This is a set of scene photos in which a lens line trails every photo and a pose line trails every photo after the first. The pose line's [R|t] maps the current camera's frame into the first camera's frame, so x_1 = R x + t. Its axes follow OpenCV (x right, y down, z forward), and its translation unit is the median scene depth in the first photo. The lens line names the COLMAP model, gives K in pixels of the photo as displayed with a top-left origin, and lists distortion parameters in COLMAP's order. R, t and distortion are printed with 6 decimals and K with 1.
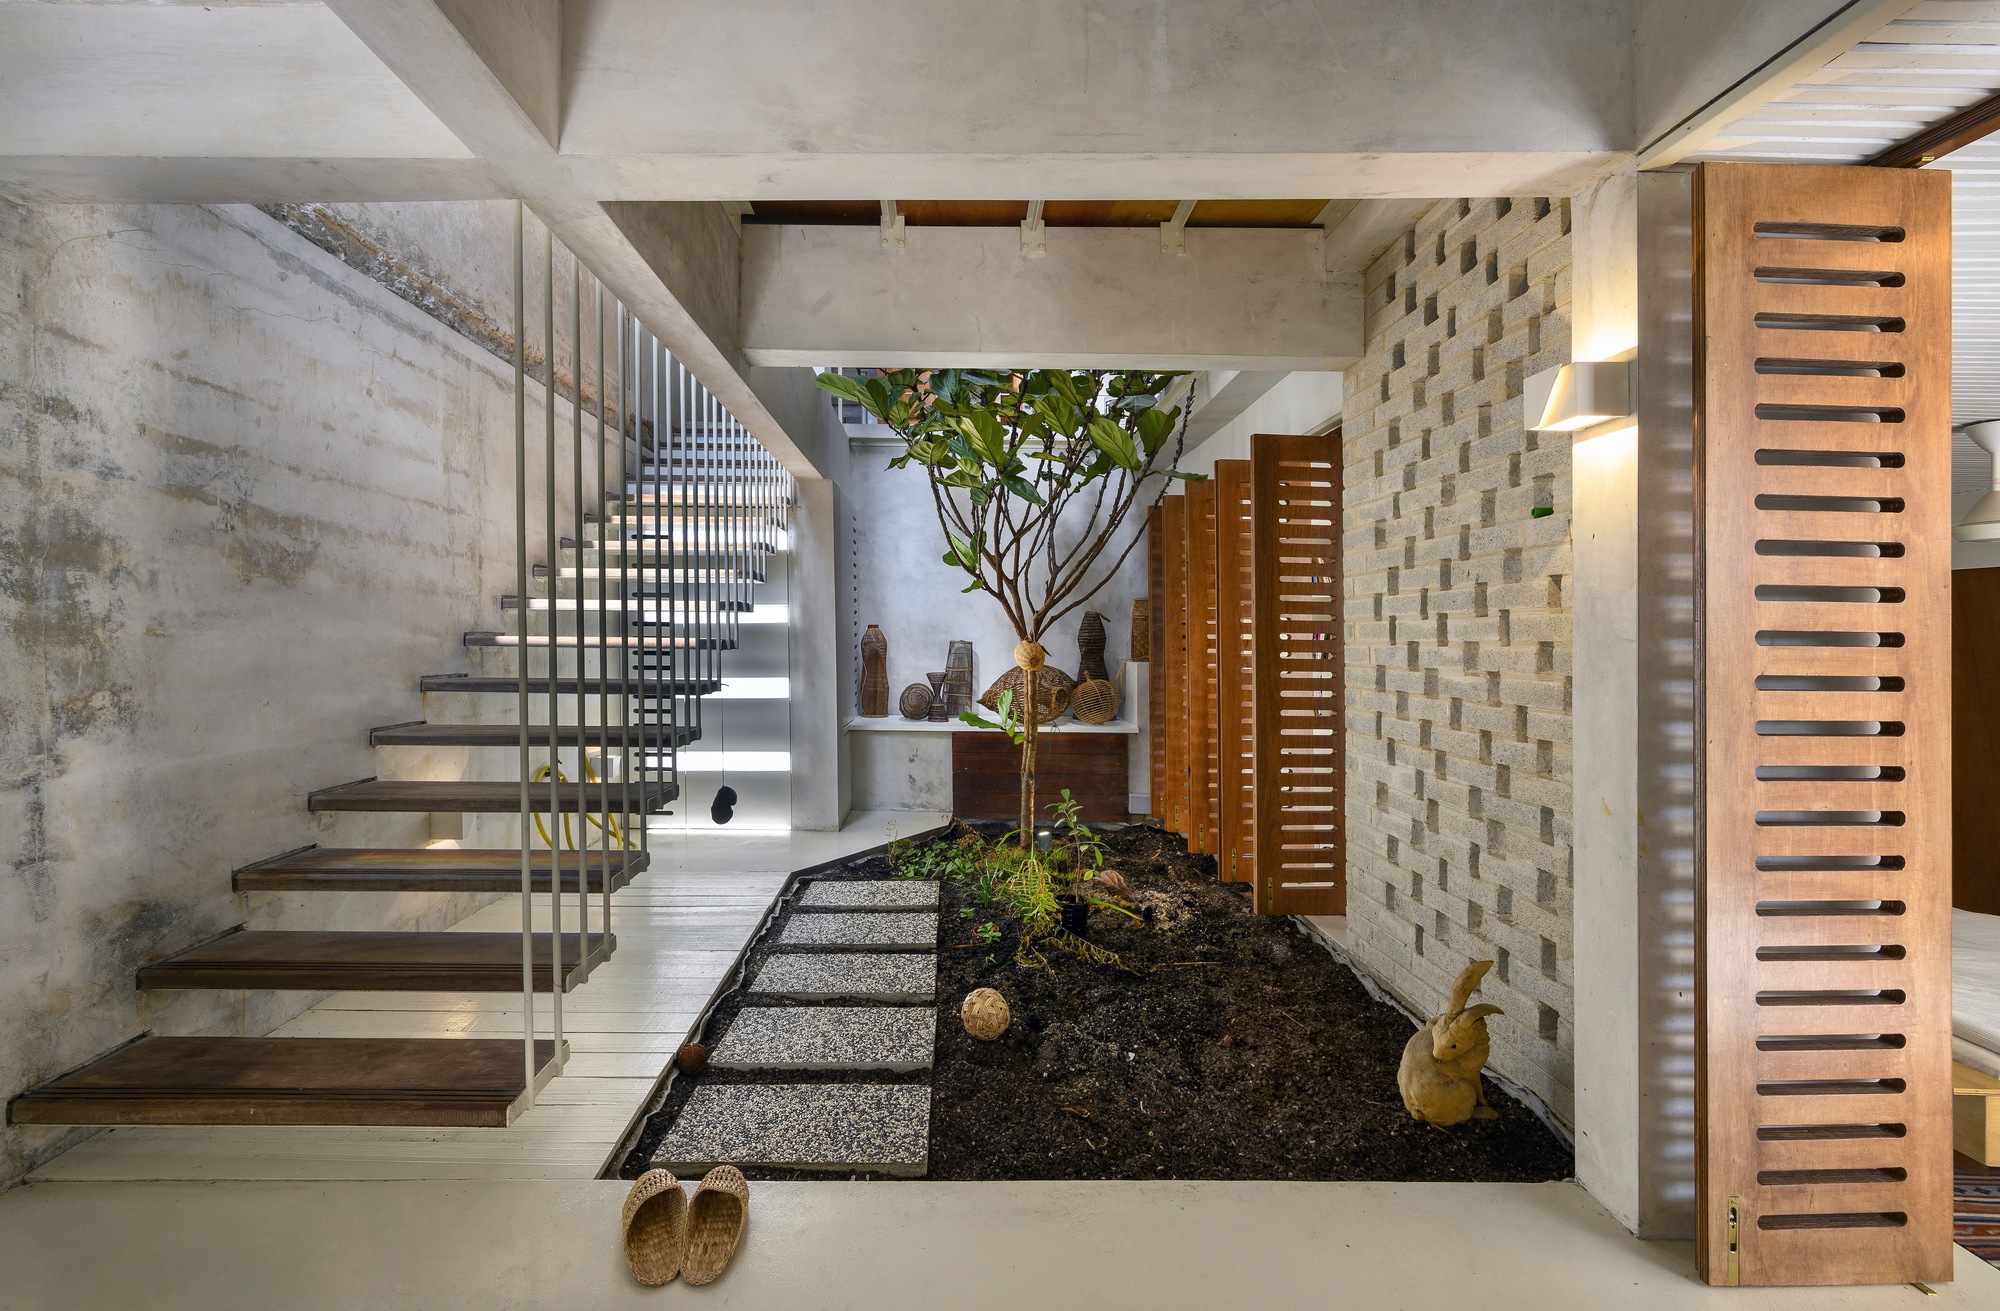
lens RADIAL K [[813.0, 0, 992.7], [0, 813.0, 639.9], [0, 0, 1]] dist [-0.000993, 0.000890]
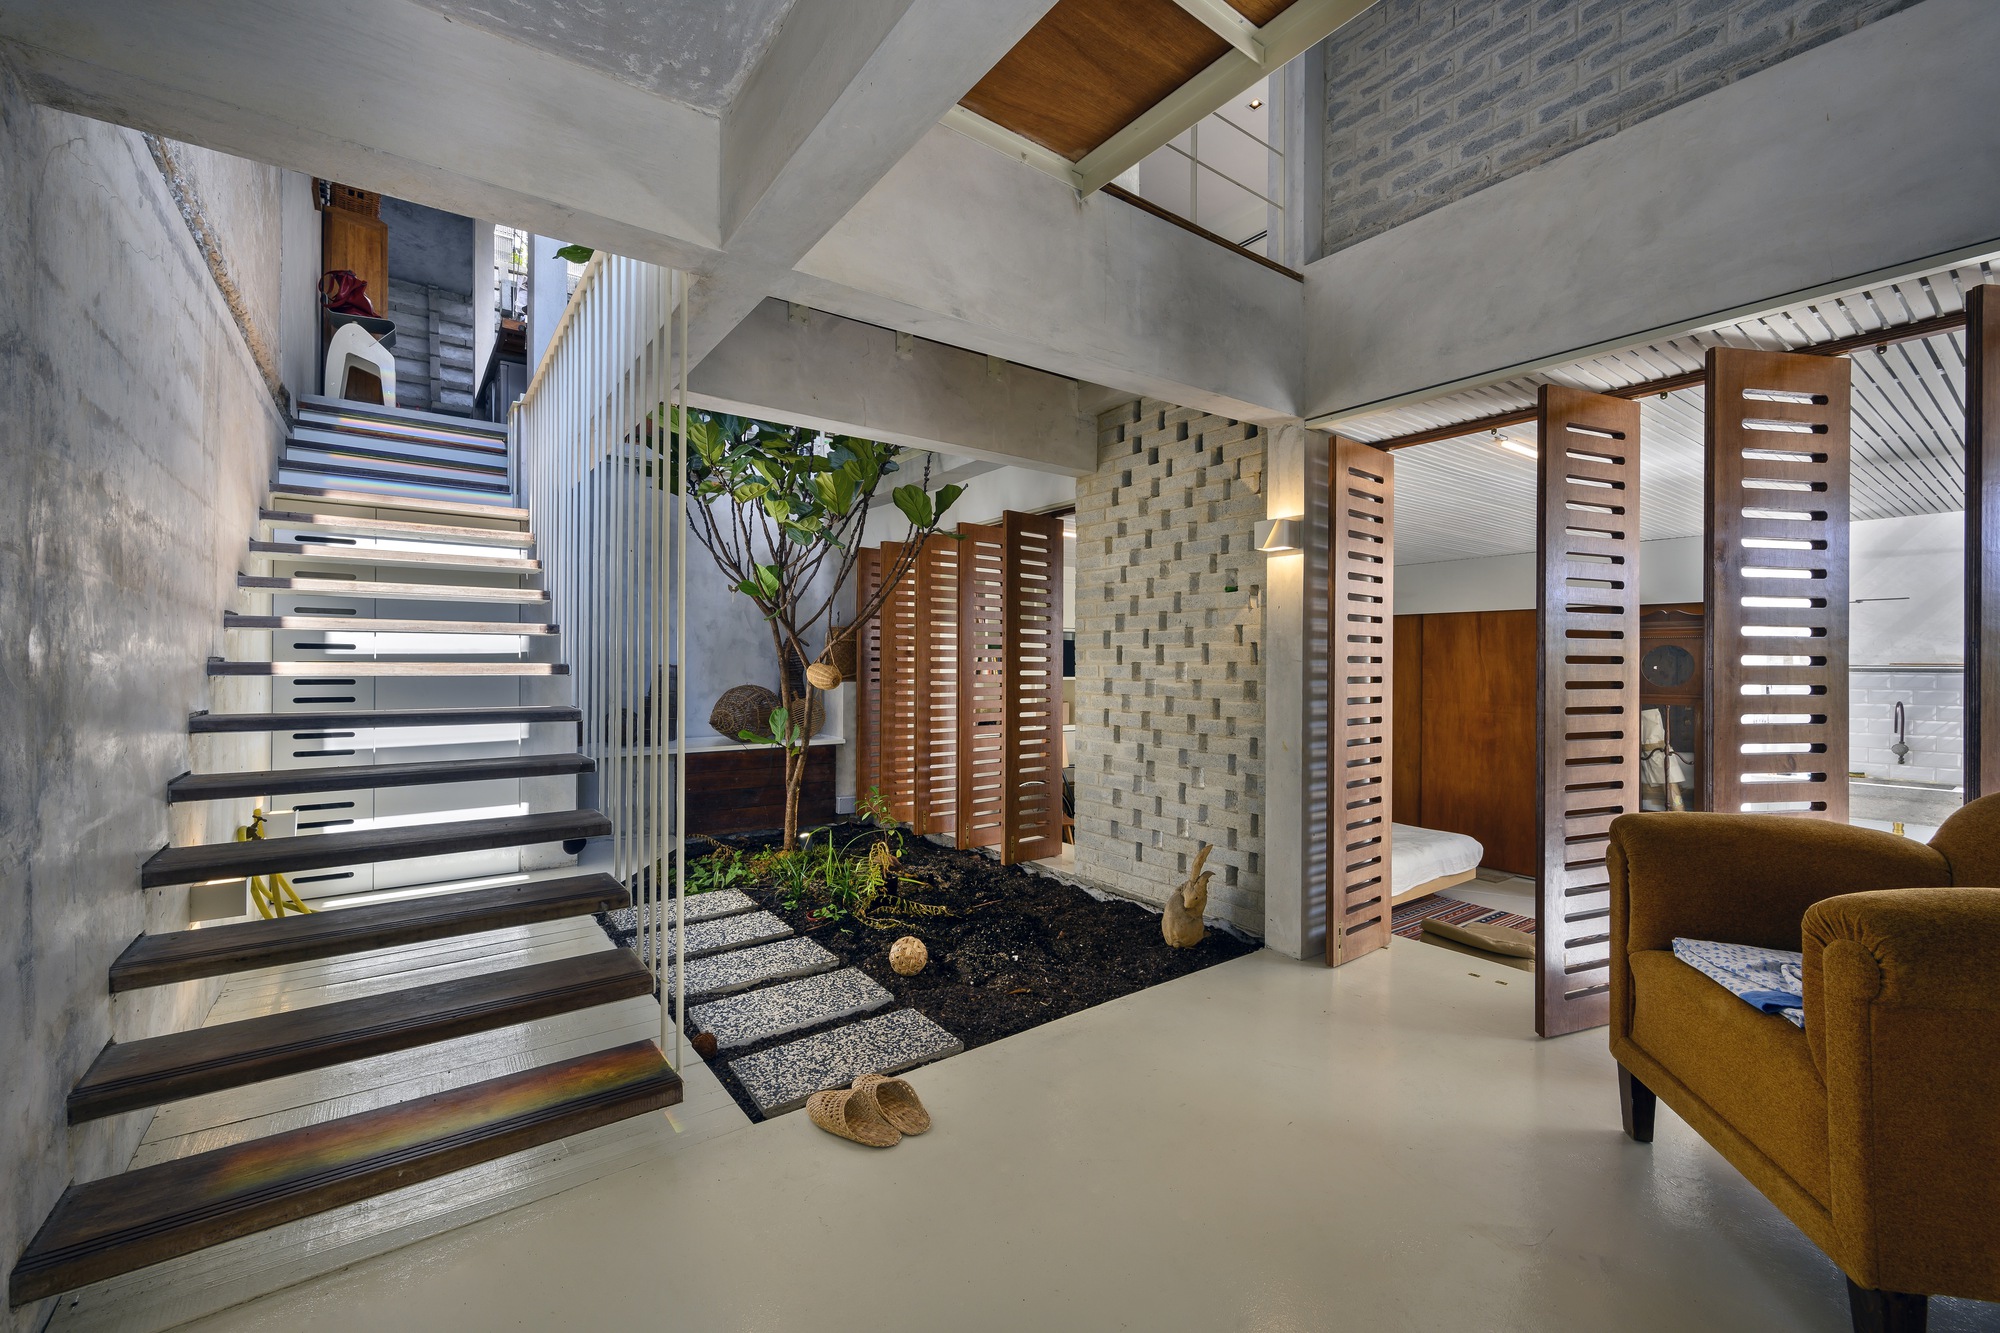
lens RADIAL K [[811.9, 0, 1001.4], [0, 811.9, 662.8], [0, 0, 1]] dist [0.003626, -0.000572]
pose [[0.805231, -0.006022, 0.592931, -0.673711], [0.005656, 0.999981, 0.002475, -0.002457], [-0.592934, 0.001360, 0.805250, -0.118134]]
